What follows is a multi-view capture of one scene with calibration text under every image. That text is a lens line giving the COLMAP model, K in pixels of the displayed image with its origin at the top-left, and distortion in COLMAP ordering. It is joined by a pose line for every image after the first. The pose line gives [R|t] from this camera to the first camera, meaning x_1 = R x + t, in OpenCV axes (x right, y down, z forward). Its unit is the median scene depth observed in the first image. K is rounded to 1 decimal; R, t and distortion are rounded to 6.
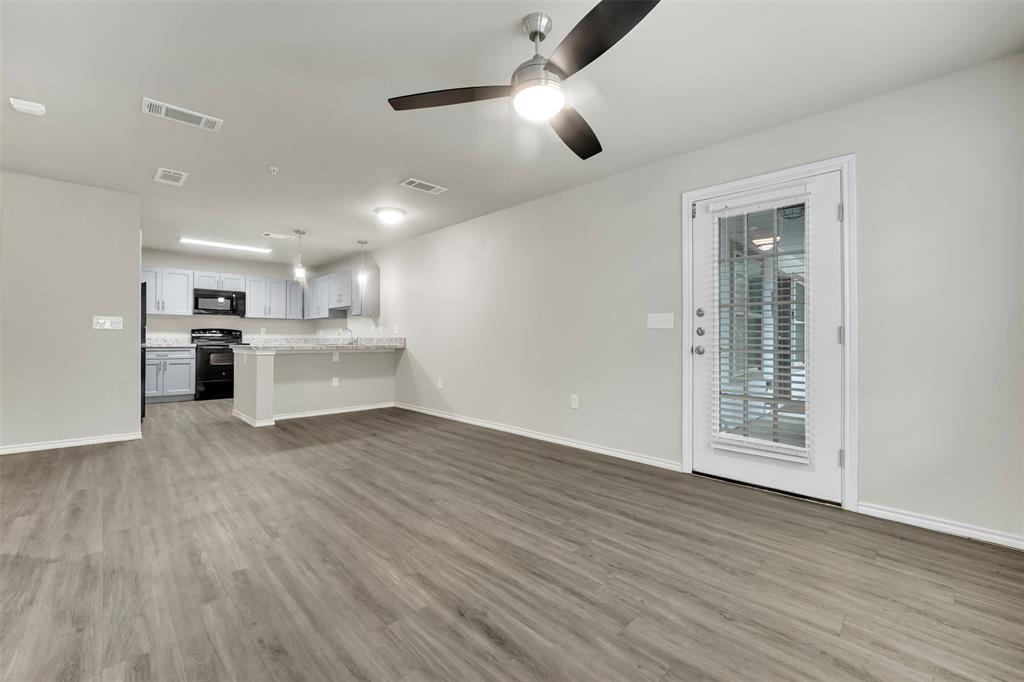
lens RADIAL K [[430.4, 0, 520.3], [0, 430.4, 335.7], [0, 0, 1]] dist [-0.025855, 0.001501]
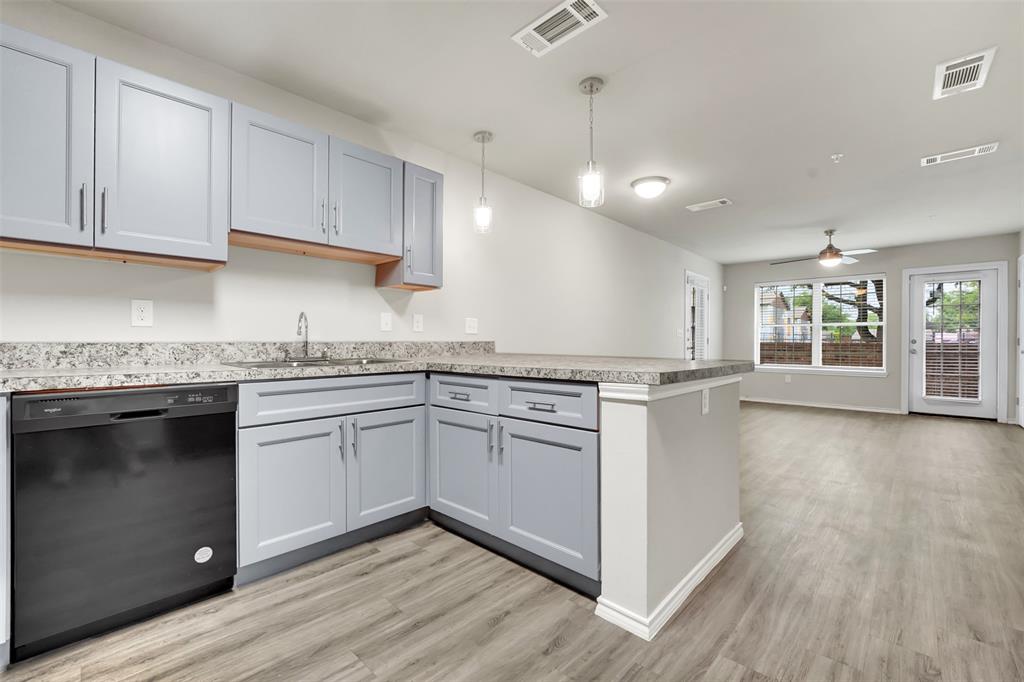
lens RADIAL K [[430.4, 0, 504.8], [0, 430.4, 348.0], [0, 0, 1]] dist [-0.025855, 0.001501]
pose [[-0.014135, -0.017285, 0.999751, -0.738196], [-0.009375, 0.999809, 0.017153, 0.003451], [-0.999856, -0.009130, -0.014294, 0.868392]]
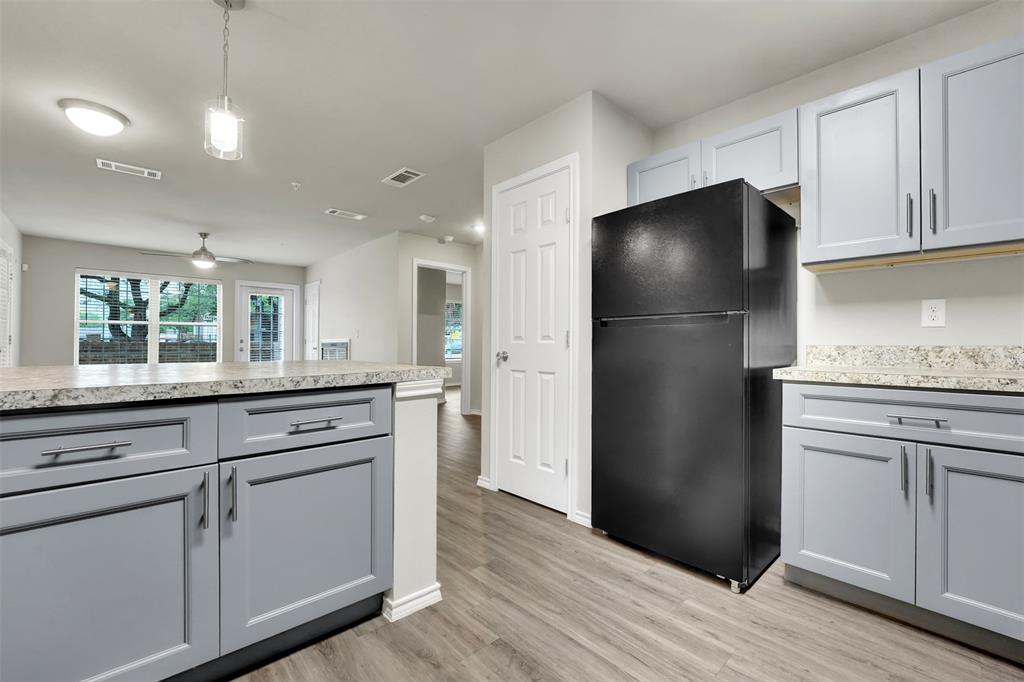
lens RADIAL K [[430.4, 0, 509.5], [0, 430.4, 344.5], [0, 0, 1]] dist [-0.025855, 0.001501]
pose [[-0.999459, -0.006476, 0.032244, -0.582181], [-0.006612, 0.999970, -0.004096, 0.005502], [-0.032217, -0.004307, -0.999472, 1.032641]]
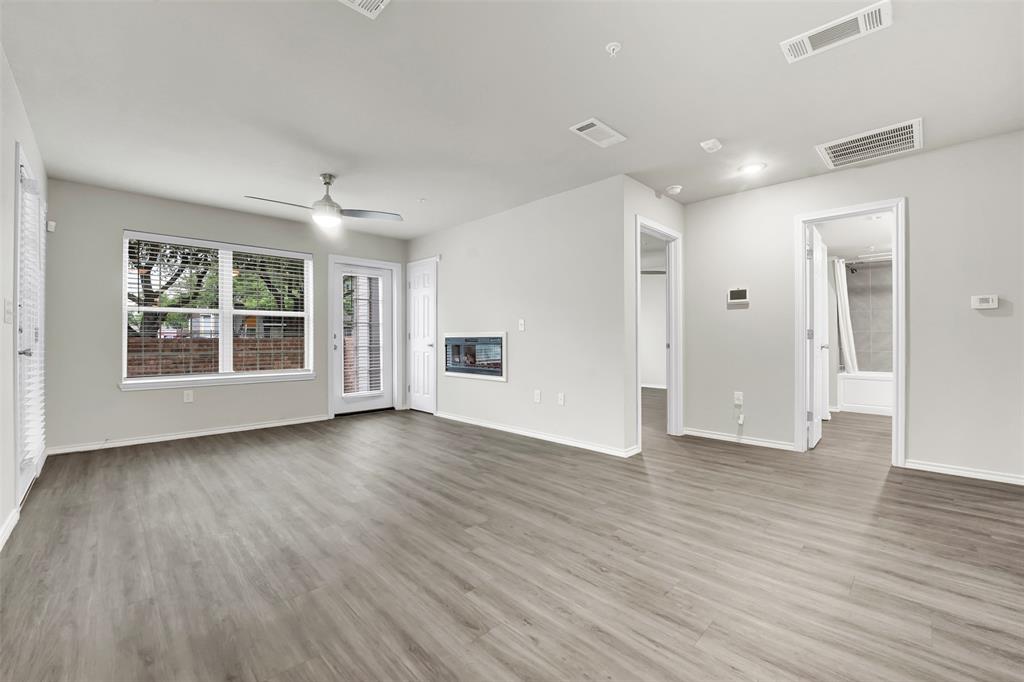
lens RADIAL K [[430.4, 0, 514.3], [0, 430.4, 339.9], [0, 0, 1]] dist [-0.025855, 0.001501]
pose [[-0.999980, 0.000161, 0.006268, -0.242890], [0.000145, 0.999997, -0.002598, 0.006135], [-0.006268, -0.002597, -0.999977, 0.807744]]
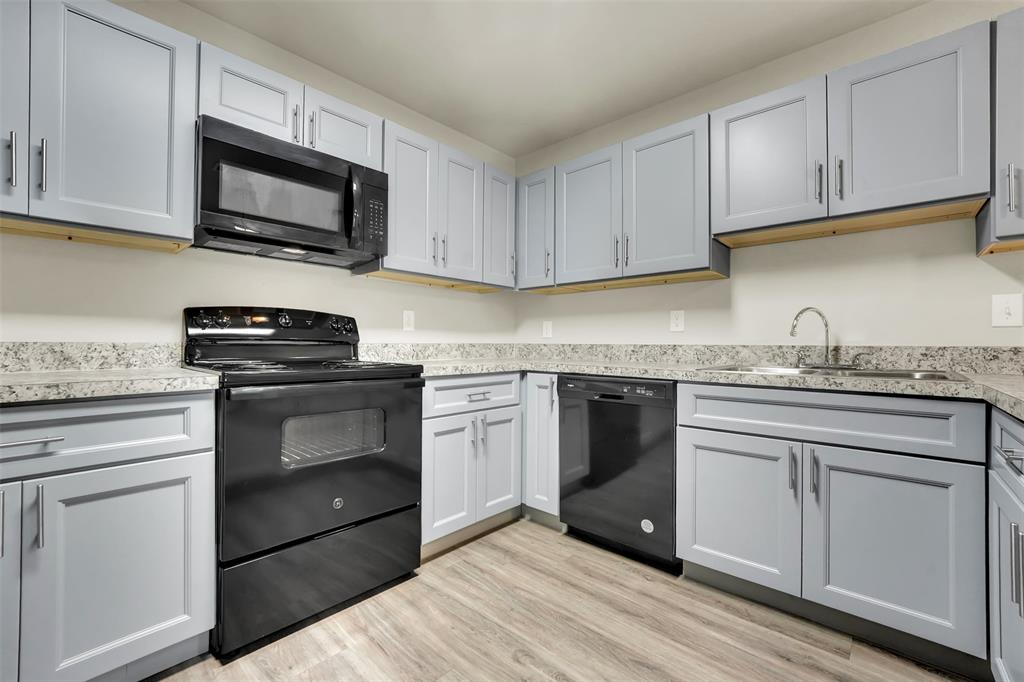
lens RADIAL K [[430.4, 0, 512.6], [0, 430.4, 343.8], [0, 0, 1]] dist [-0.025855, 0.001501]
pose [[0.999397, 0.000806, 0.034711, -0.604536], [-0.001200, 0.999935, 0.011324, 0.002624], [-0.034700, -0.011359, 0.999333, 0.762071]]
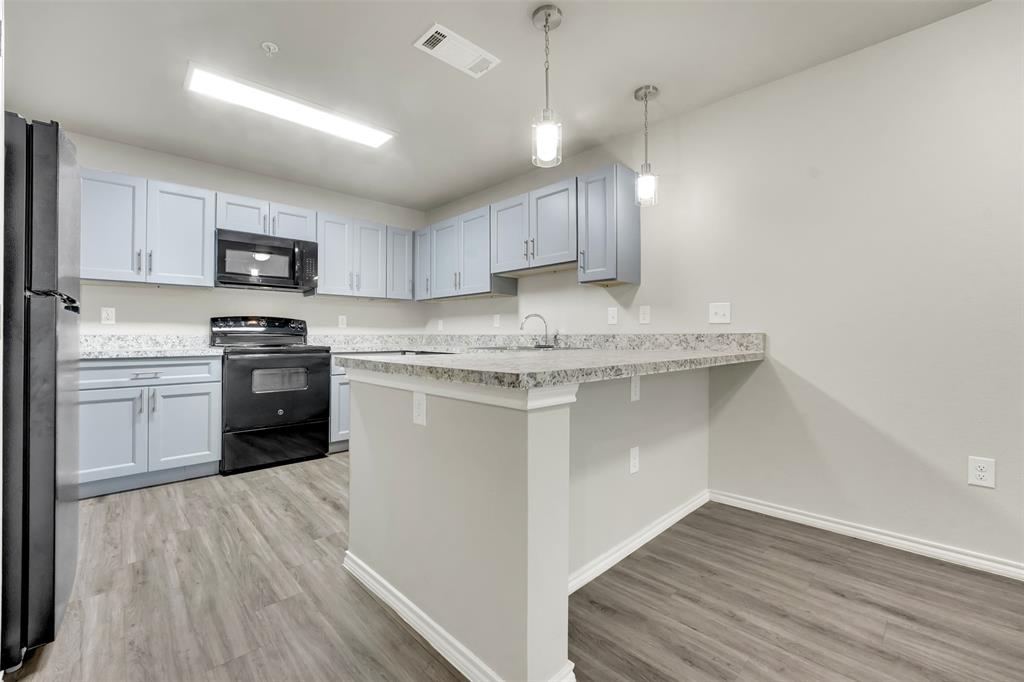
lens RADIAL K [[430.4, 0, 515.8], [0, 430.4, 331.0], [0, 0, 1]] dist [-0.025855, 0.001501]
pose [[0.999744, -0.004971, -0.022093, -0.423645], [0.004980, 0.999988, 0.000377, 0.001746], [0.022091, -0.000486, 0.999756, 0.532000]]
